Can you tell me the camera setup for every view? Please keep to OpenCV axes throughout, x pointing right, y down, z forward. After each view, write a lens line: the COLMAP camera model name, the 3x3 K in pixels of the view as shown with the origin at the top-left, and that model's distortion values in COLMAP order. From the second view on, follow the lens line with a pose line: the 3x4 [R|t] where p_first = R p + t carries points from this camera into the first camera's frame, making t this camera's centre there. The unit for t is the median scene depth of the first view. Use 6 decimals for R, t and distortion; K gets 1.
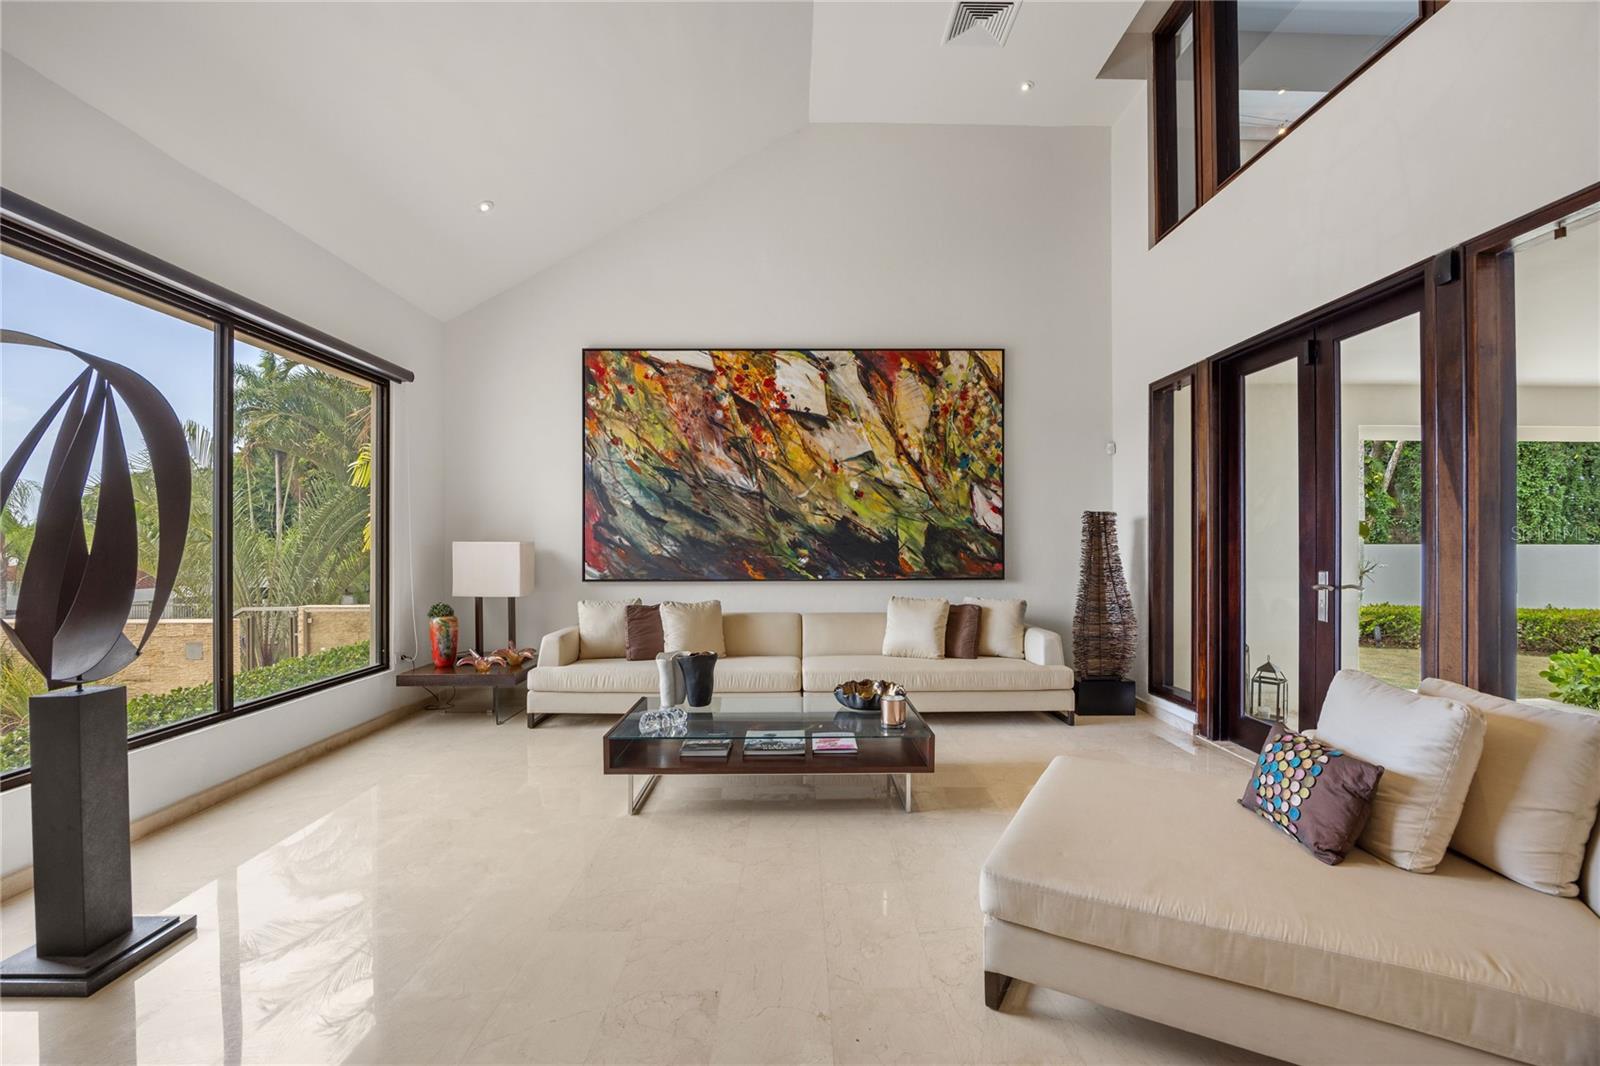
lens RADIAL K [[683.3, 0, 796.4], [0, 683.3, 543.6], [0, 0, 1]] dist [-0.018867, 0.003009]
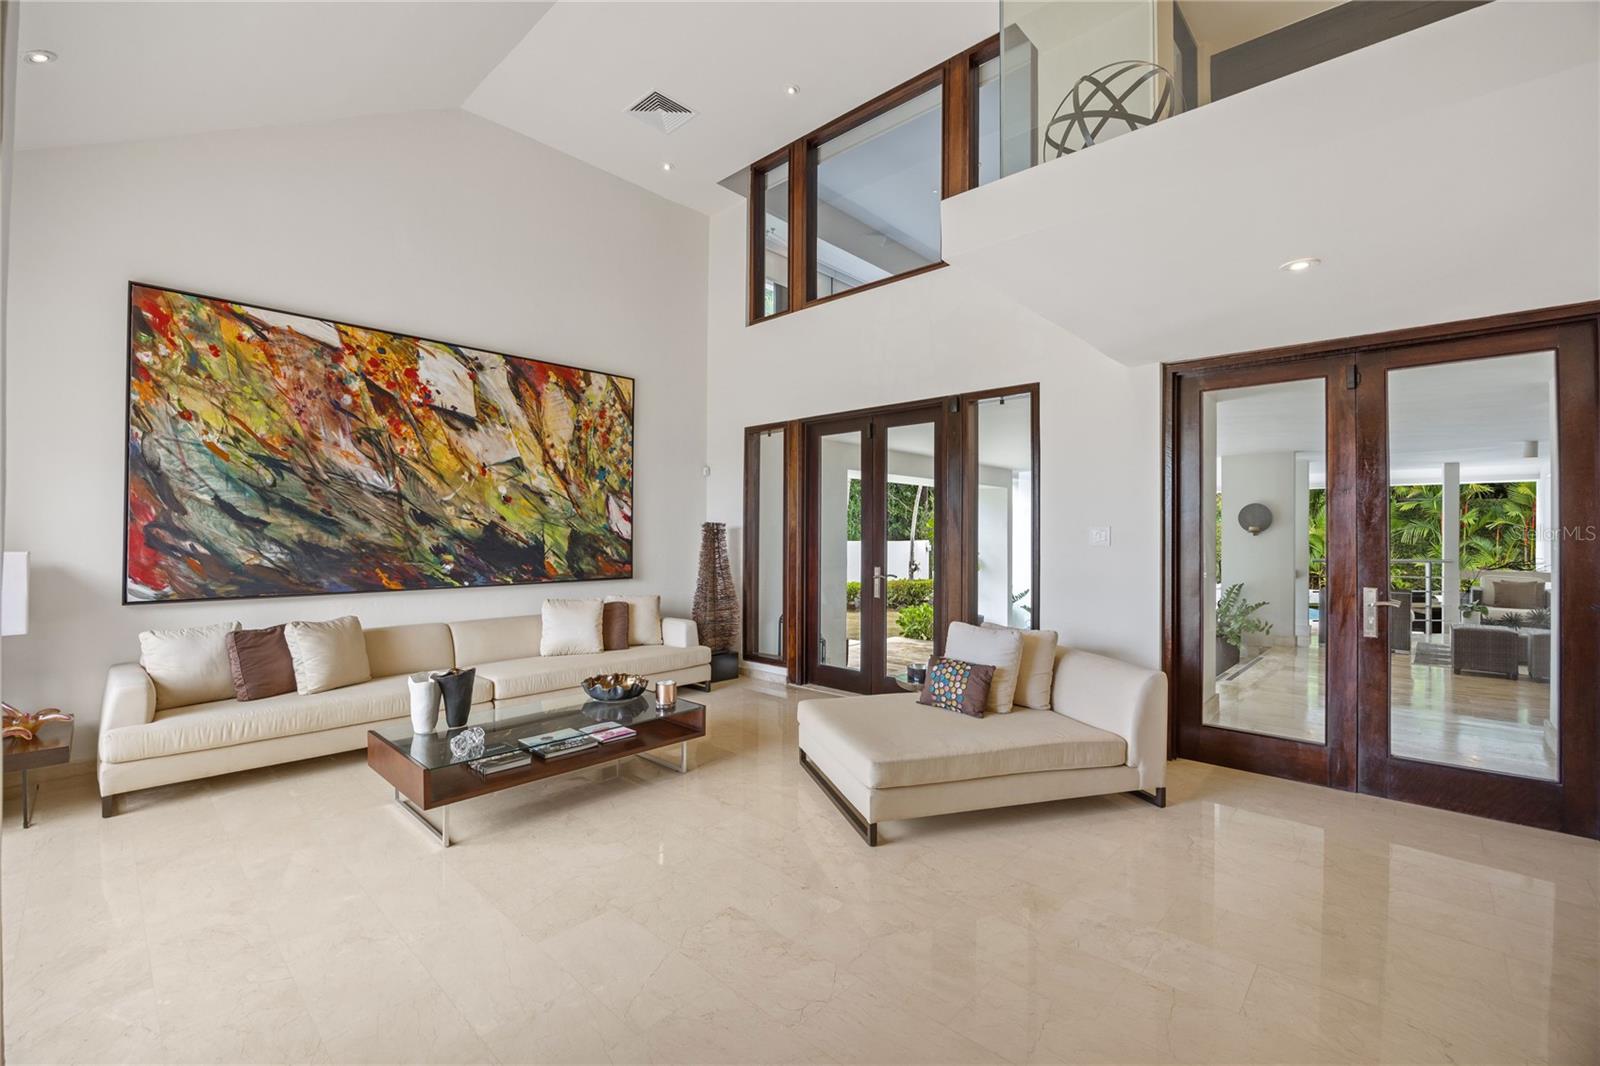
lens RADIAL K [[683.3, 0, 800.5], [0, 683.3, 532.0], [0, 0, 1]] dist [-0.018867, 0.003009]
pose [[0.690813, 0.007831, 0.722991, -0.334147], [-0.003897, 0.999967, -0.007107, -0.018814], [-0.723023, 0.002092, 0.690820, -0.002132]]
